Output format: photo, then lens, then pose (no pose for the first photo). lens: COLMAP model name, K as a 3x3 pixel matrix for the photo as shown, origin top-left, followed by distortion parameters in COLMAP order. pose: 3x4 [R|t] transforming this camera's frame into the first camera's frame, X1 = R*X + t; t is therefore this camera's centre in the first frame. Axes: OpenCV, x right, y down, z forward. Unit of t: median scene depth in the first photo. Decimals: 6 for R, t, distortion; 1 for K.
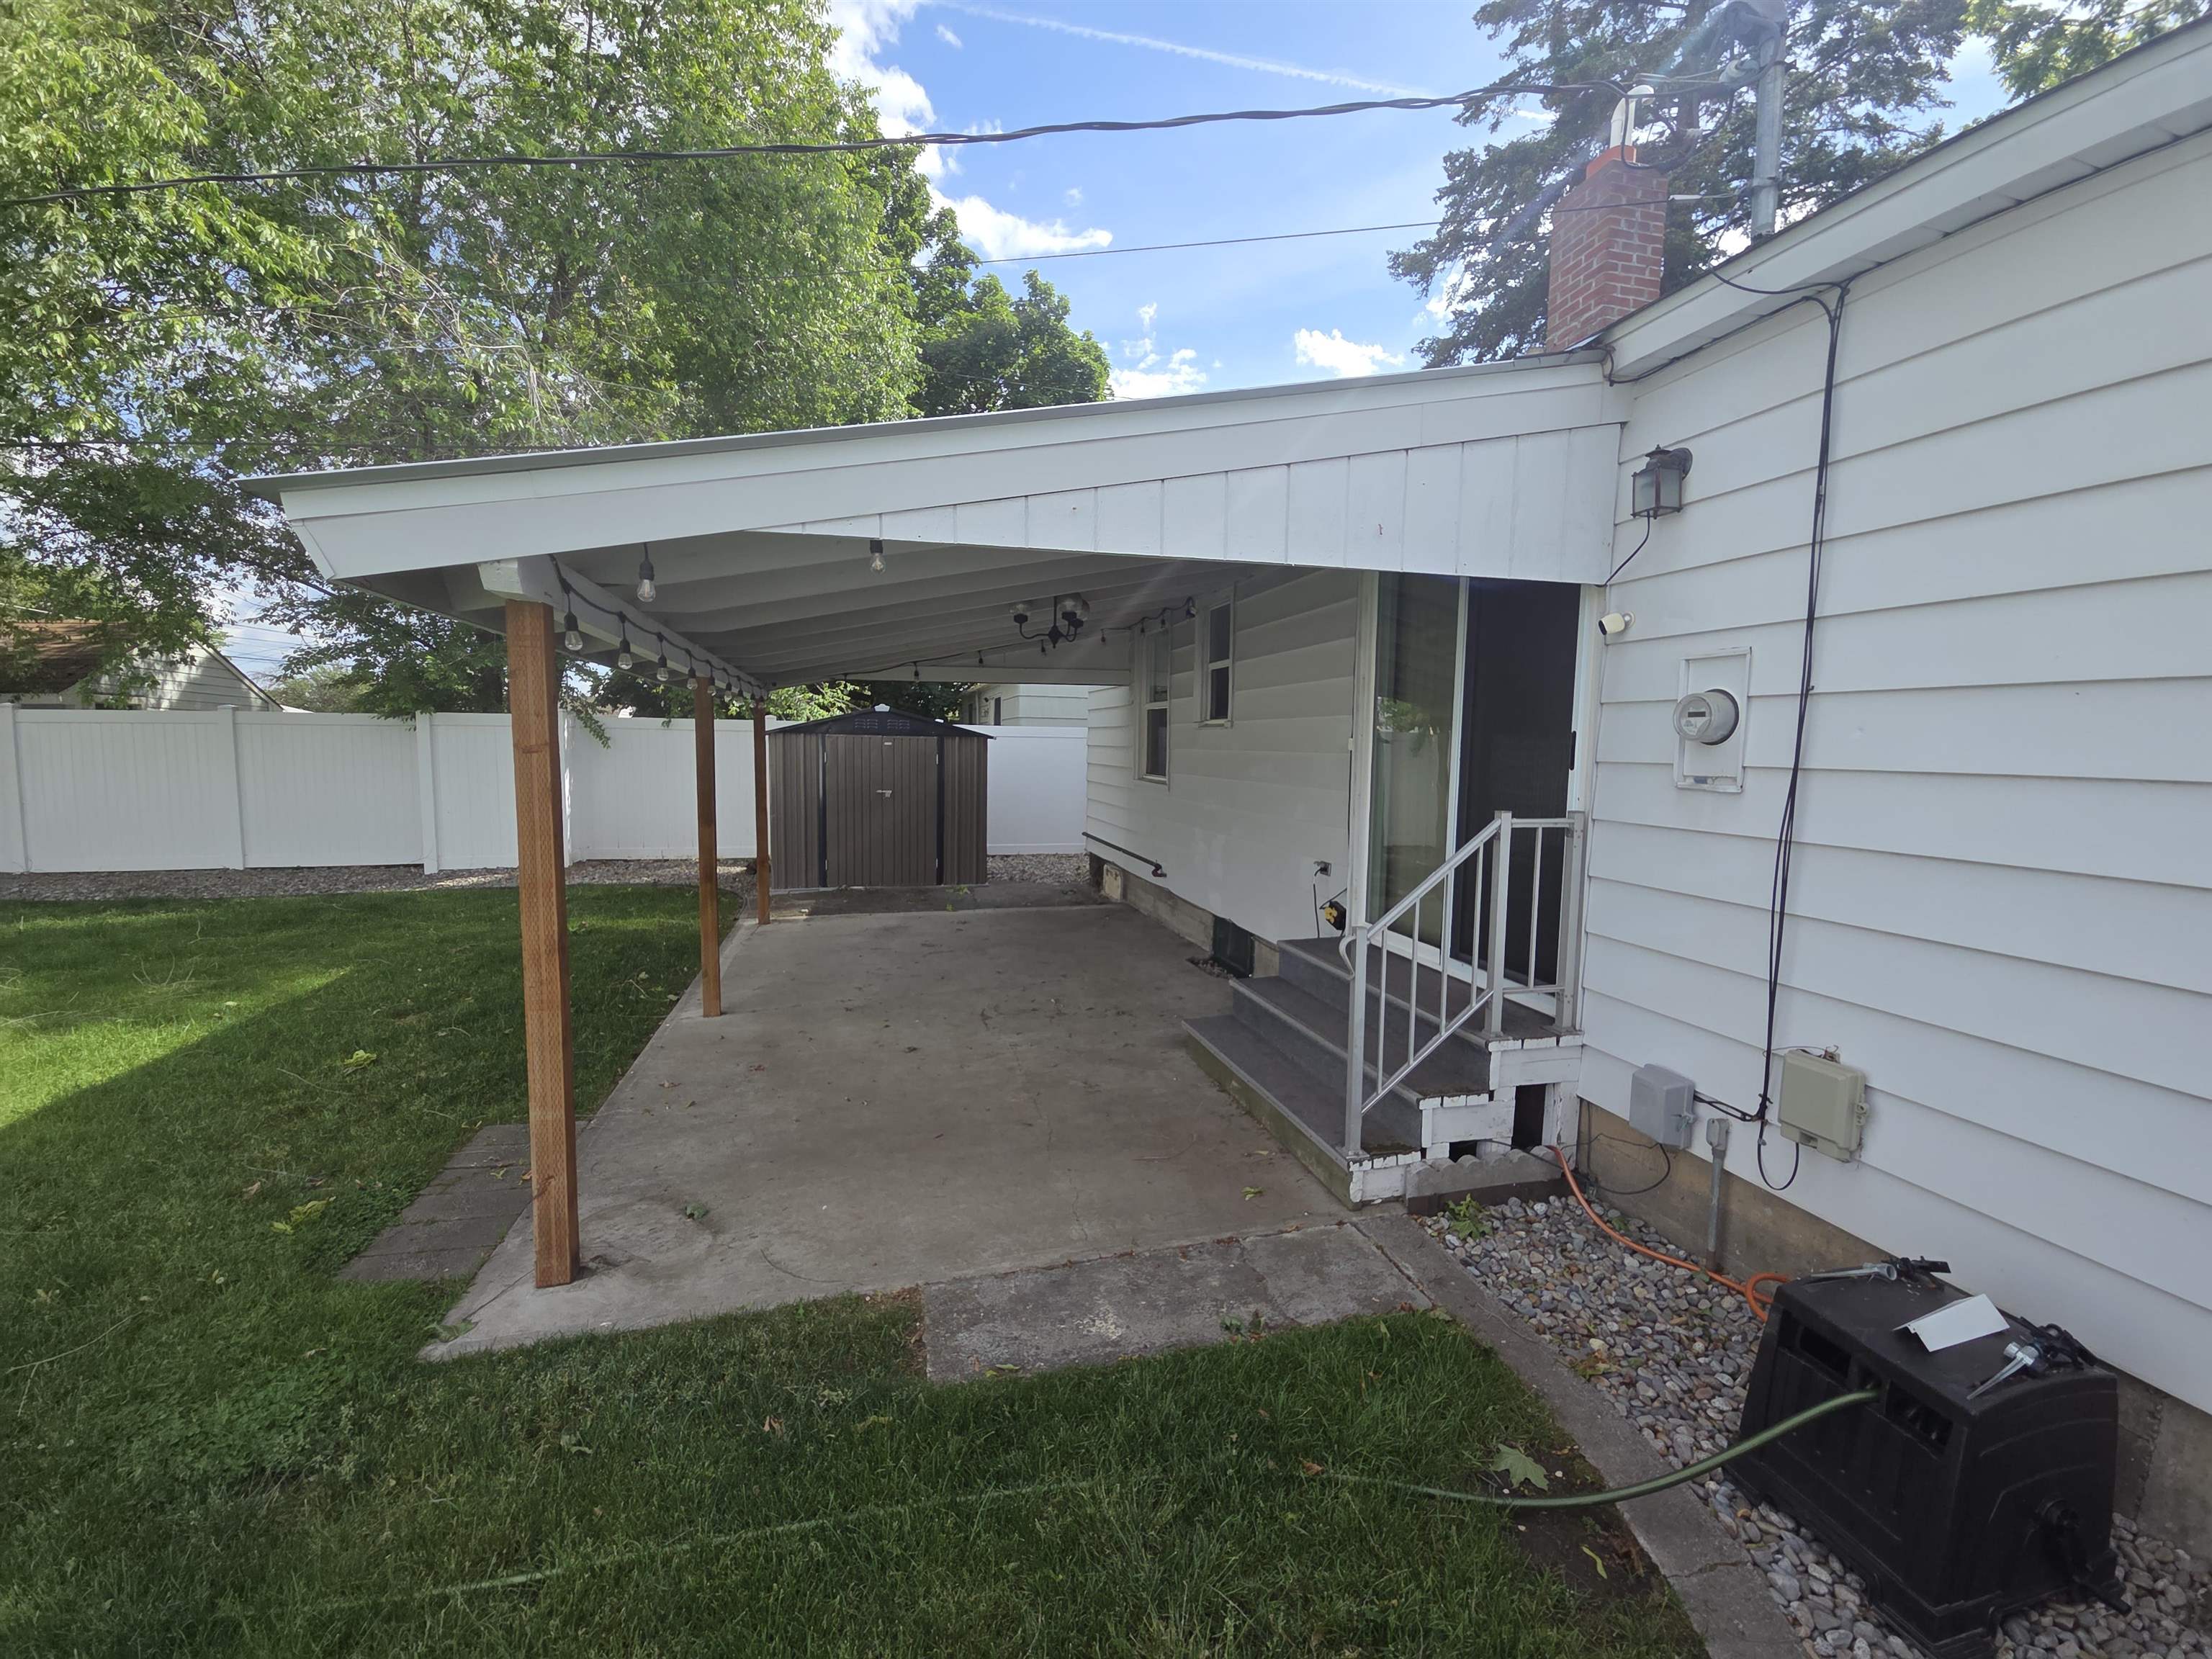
lens RADIAL K [[914.6, 0, 1103.9], [0, 914.6, 821.8], [0, 0, 1]] dist [0.004785, -0.001165]
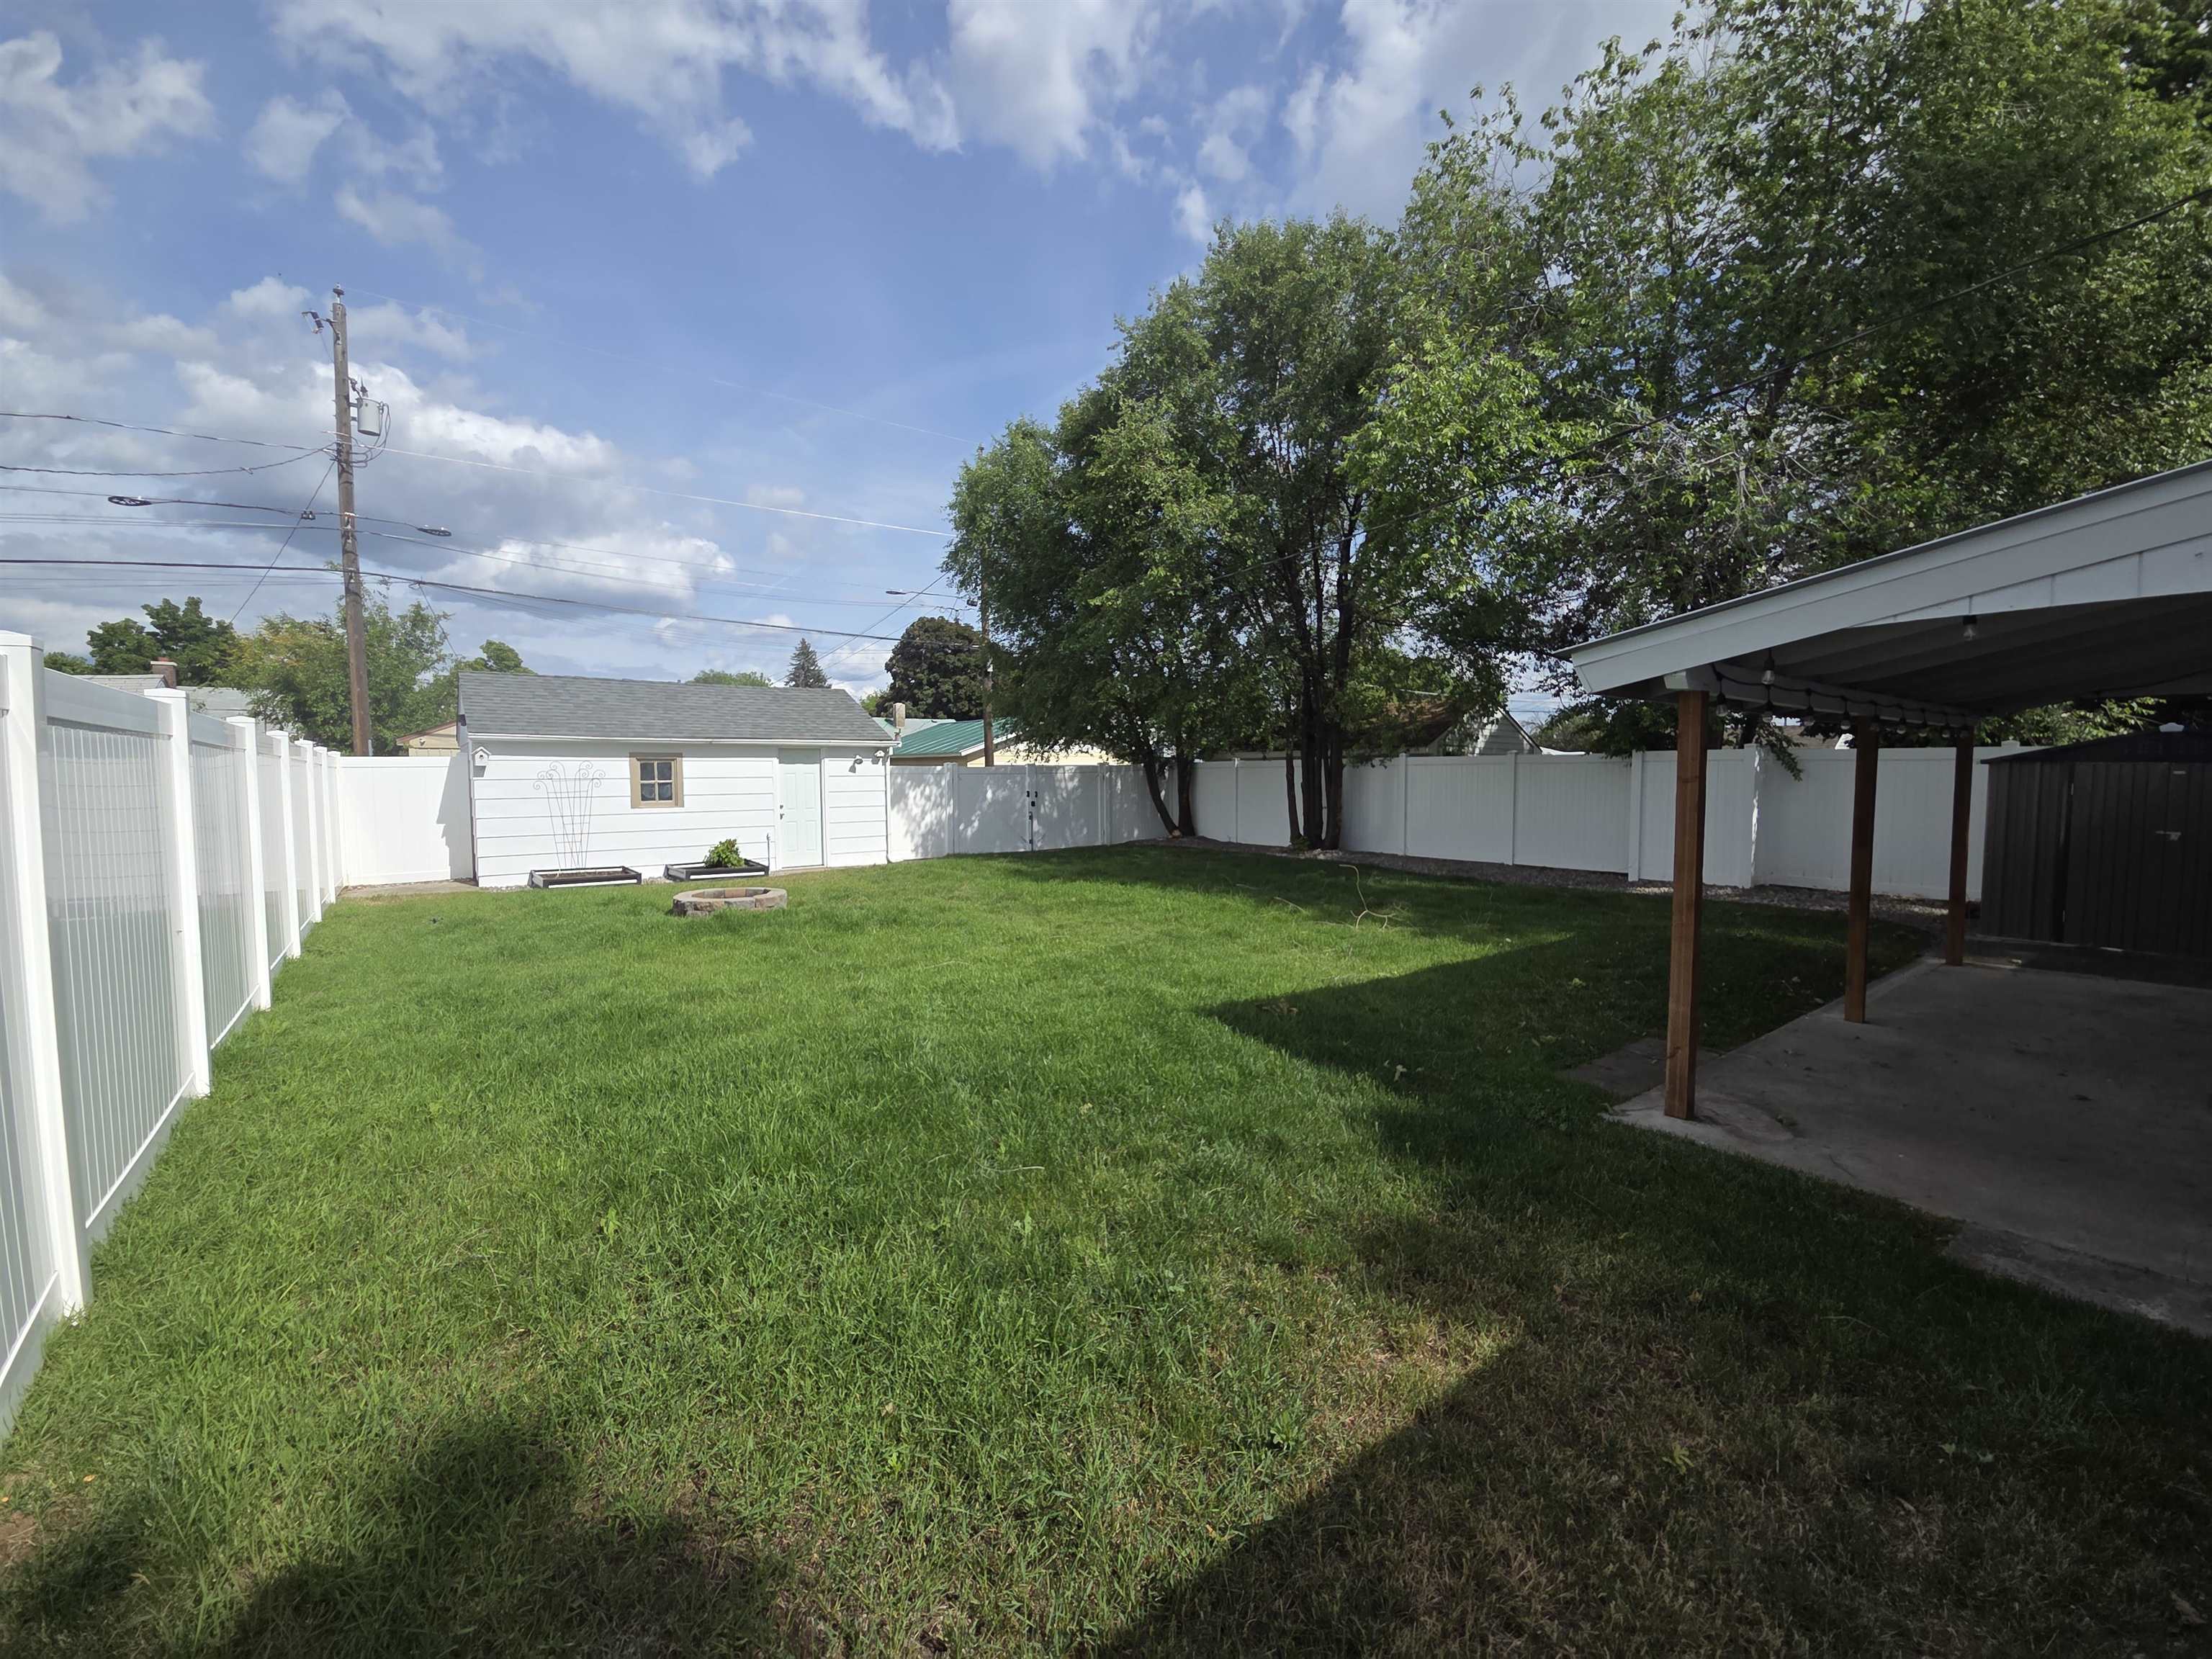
lens RADIAL K [[914.6, 0, 1106.4], [0, 914.6, 828.7], [0, 0, 1]] dist [0.004785, -0.001165]
pose [[0.395676, 0.047163, -0.917179, 0.215014], [-0.071942, 0.997203, 0.020242, 0.022393], [0.915568, 0.057975, 0.397962, -0.273624]]
